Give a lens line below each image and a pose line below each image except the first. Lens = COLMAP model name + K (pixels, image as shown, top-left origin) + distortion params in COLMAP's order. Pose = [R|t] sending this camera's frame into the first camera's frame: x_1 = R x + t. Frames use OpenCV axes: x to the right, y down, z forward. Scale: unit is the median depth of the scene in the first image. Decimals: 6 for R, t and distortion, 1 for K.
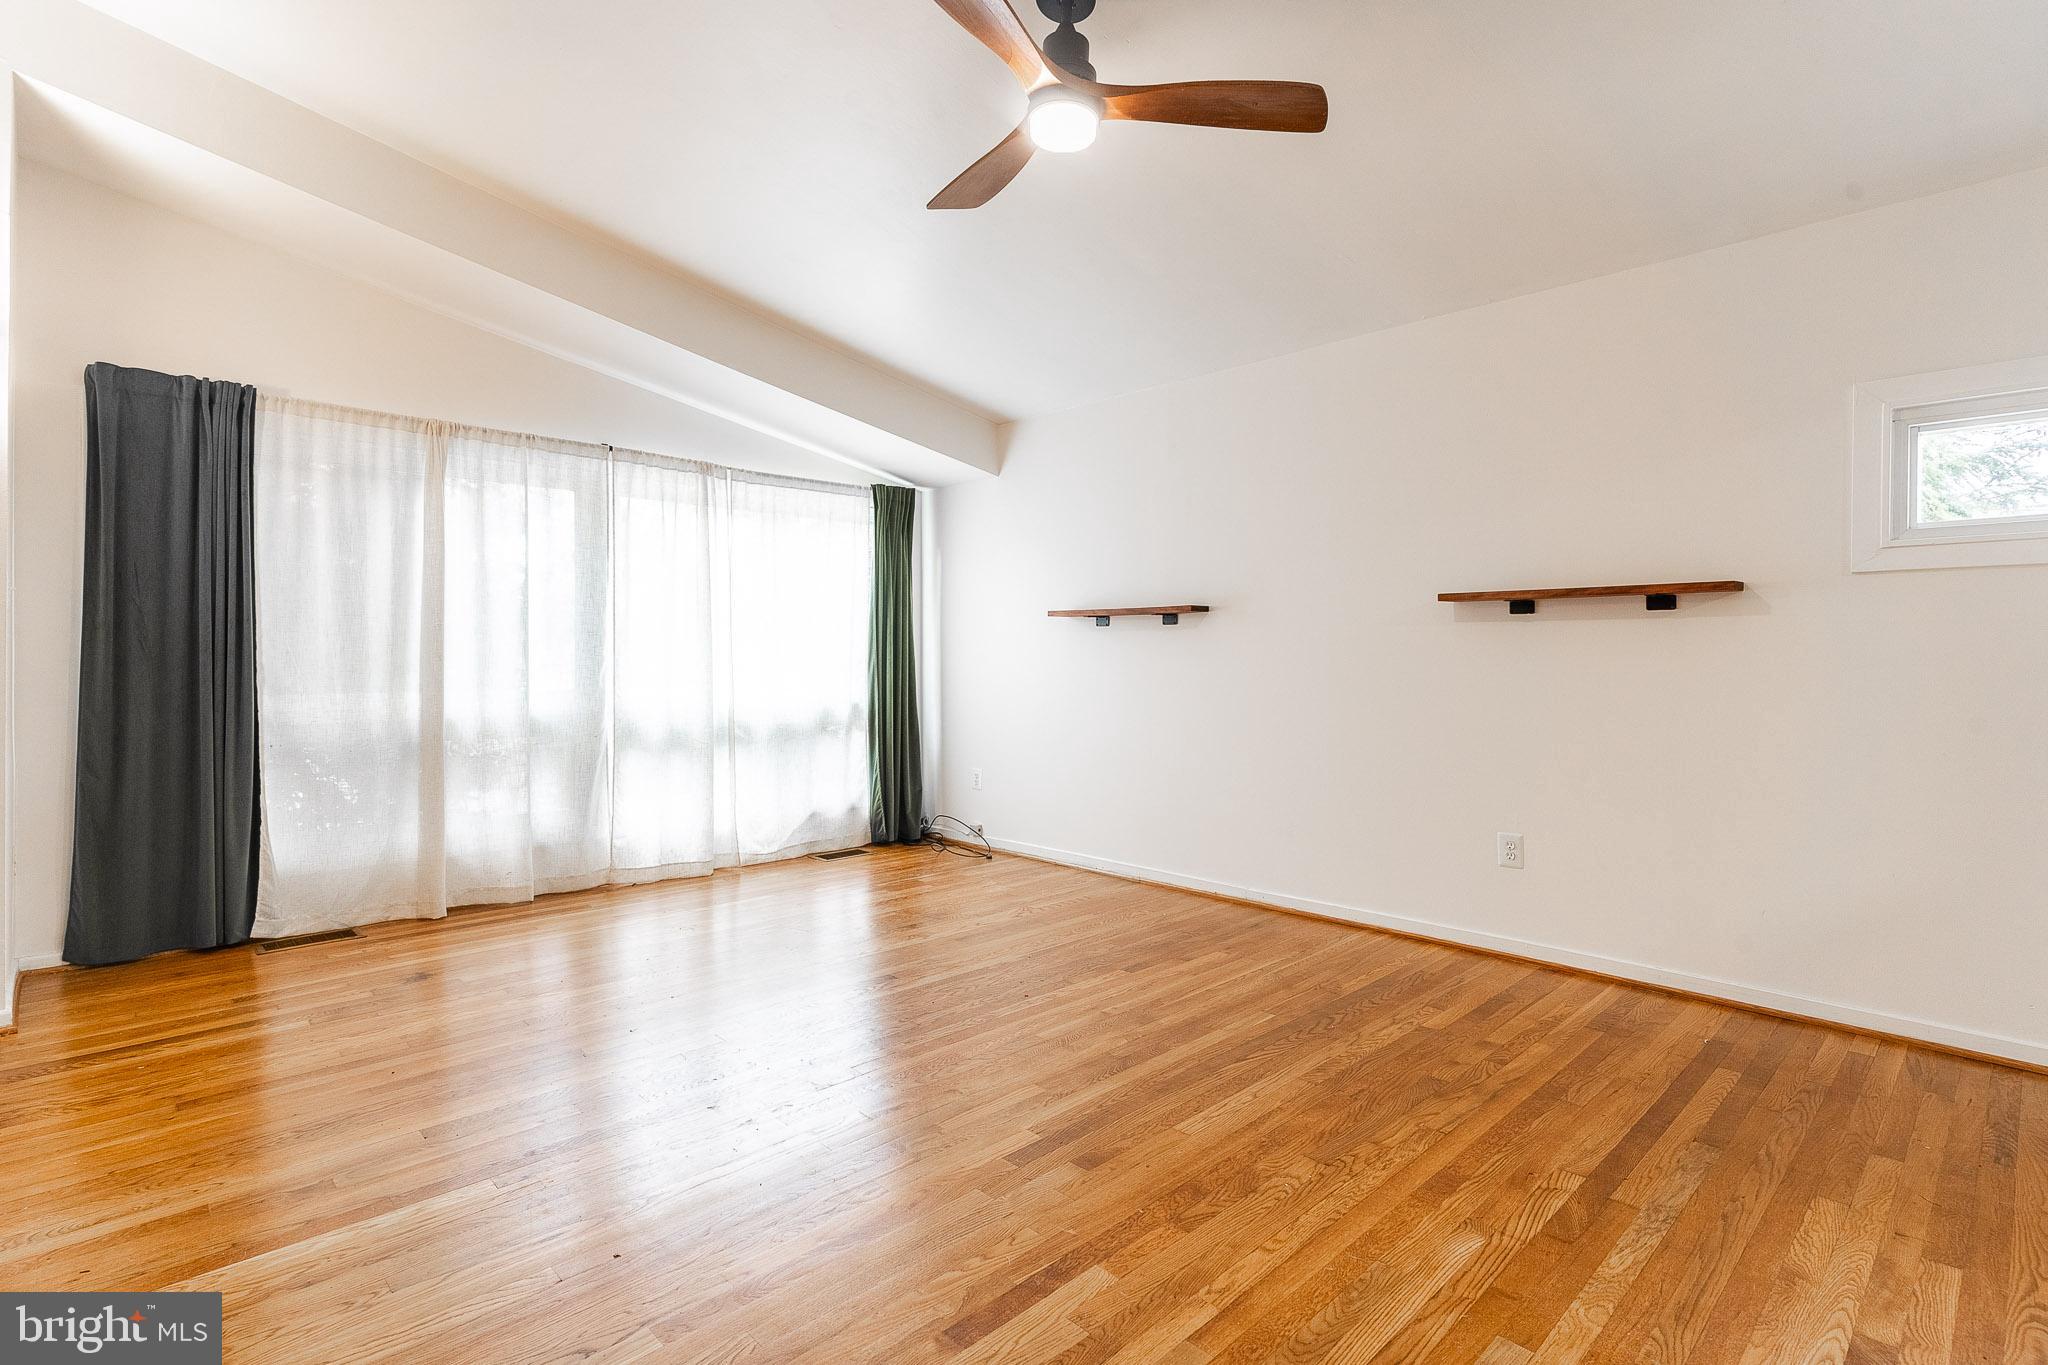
lens RADIAL K [[1004.1, 0, 993.9], [0, 1004.1, 650.2], [0, 0, 1]] dist [0.003134, -0.002268]
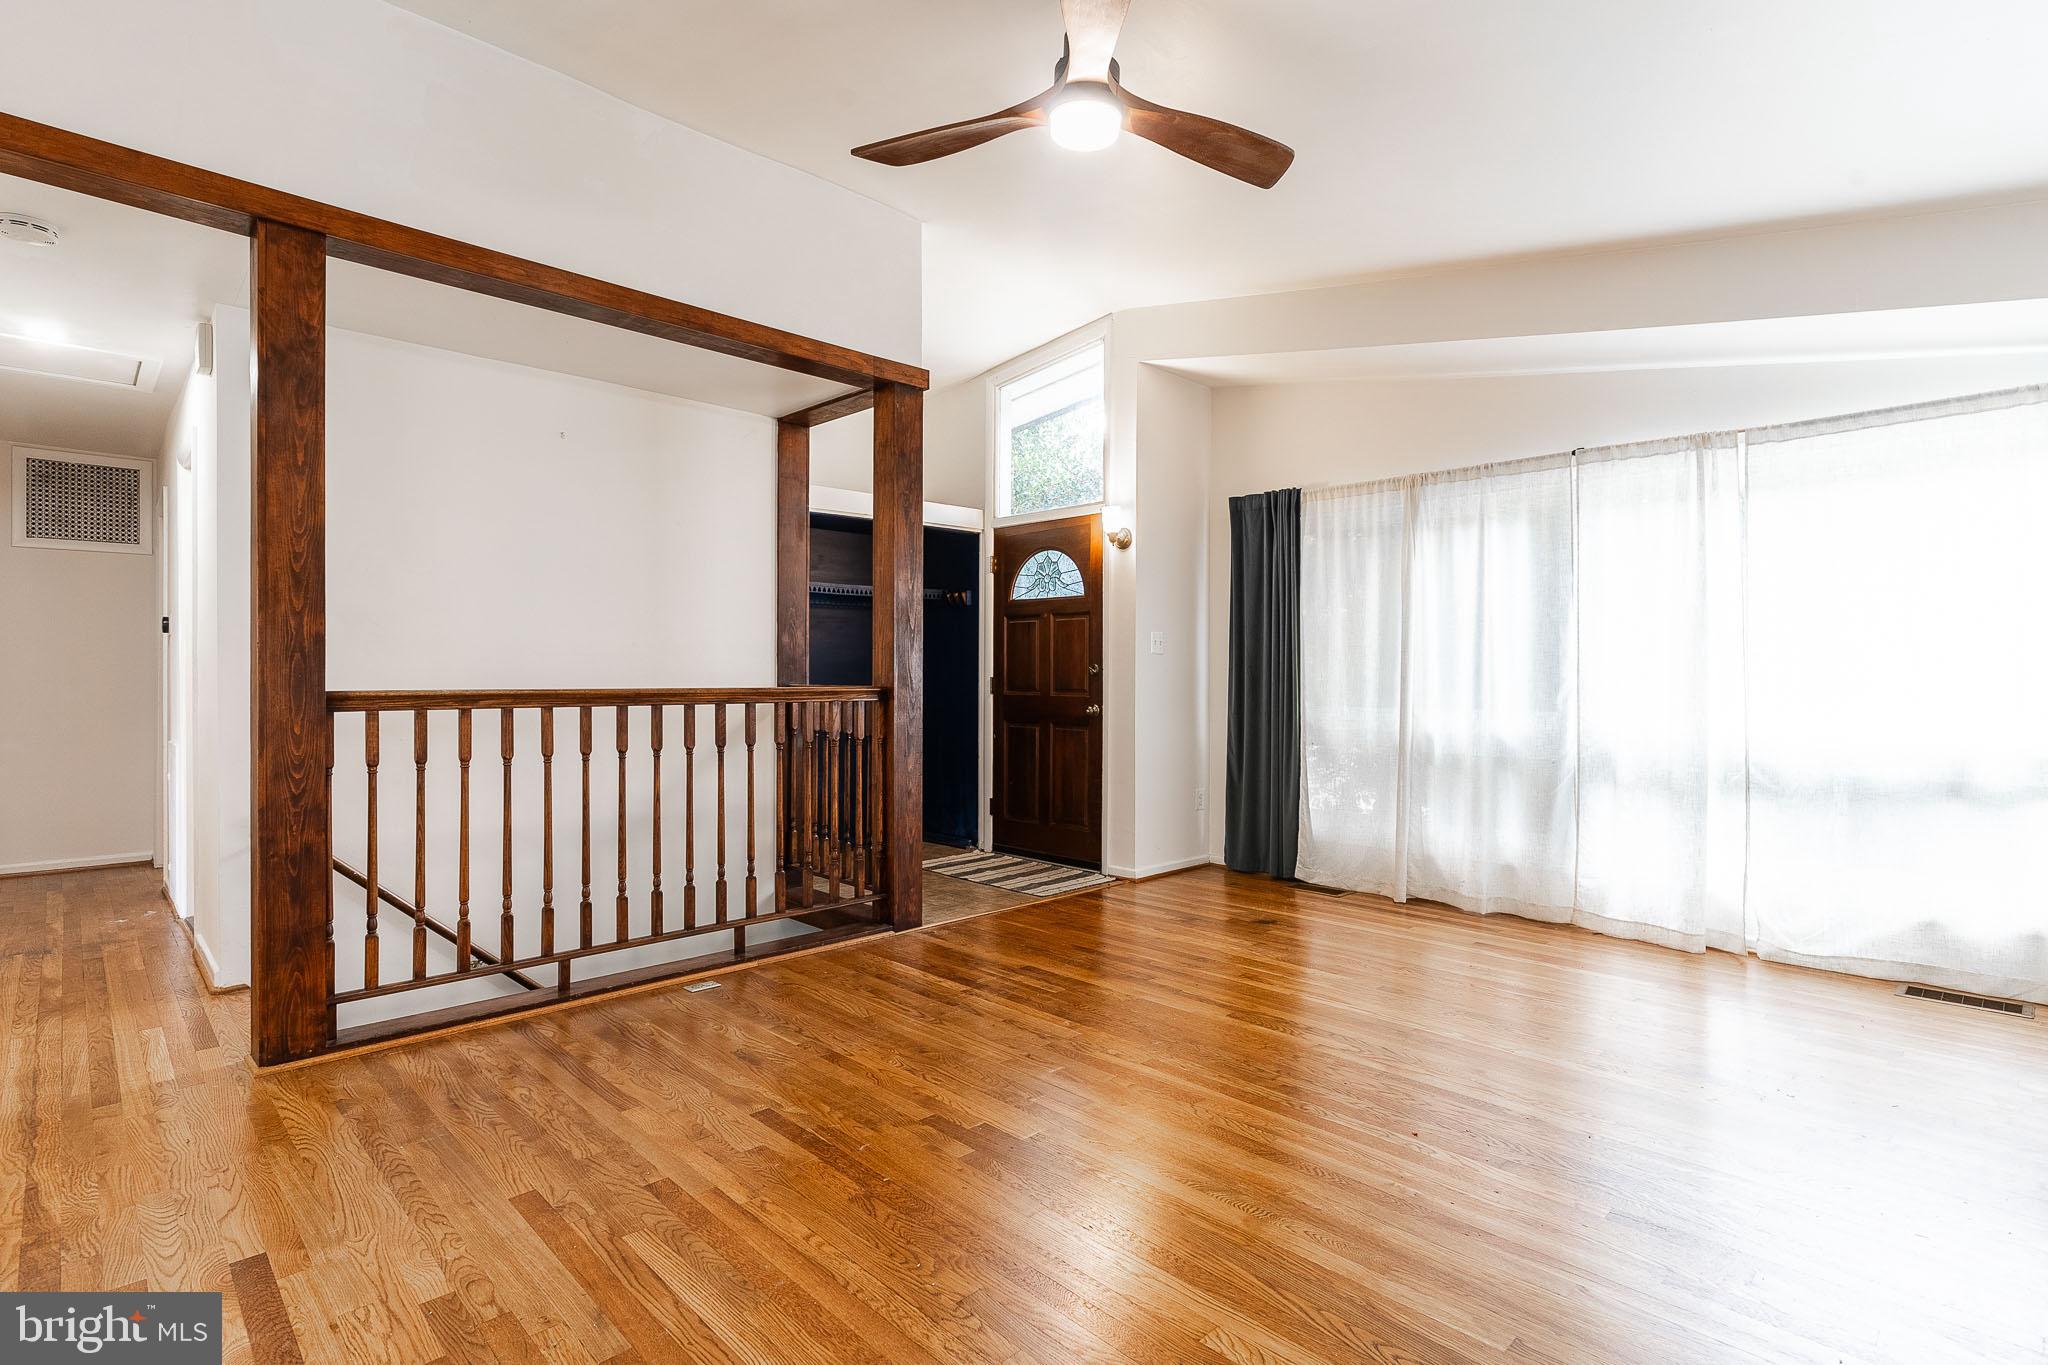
lens RADIAL K [[1004.1, 0, 1040.2], [0, 1004.1, 679.4], [0, 0, 1]] dist [0.003134, -0.002268]
pose [[0.029423, -0.002780, -0.999563, 0.586050], [0.007404, 0.999969, -0.002563, 0.006660], [0.999540, -0.007325, 0.029443, 0.532543]]
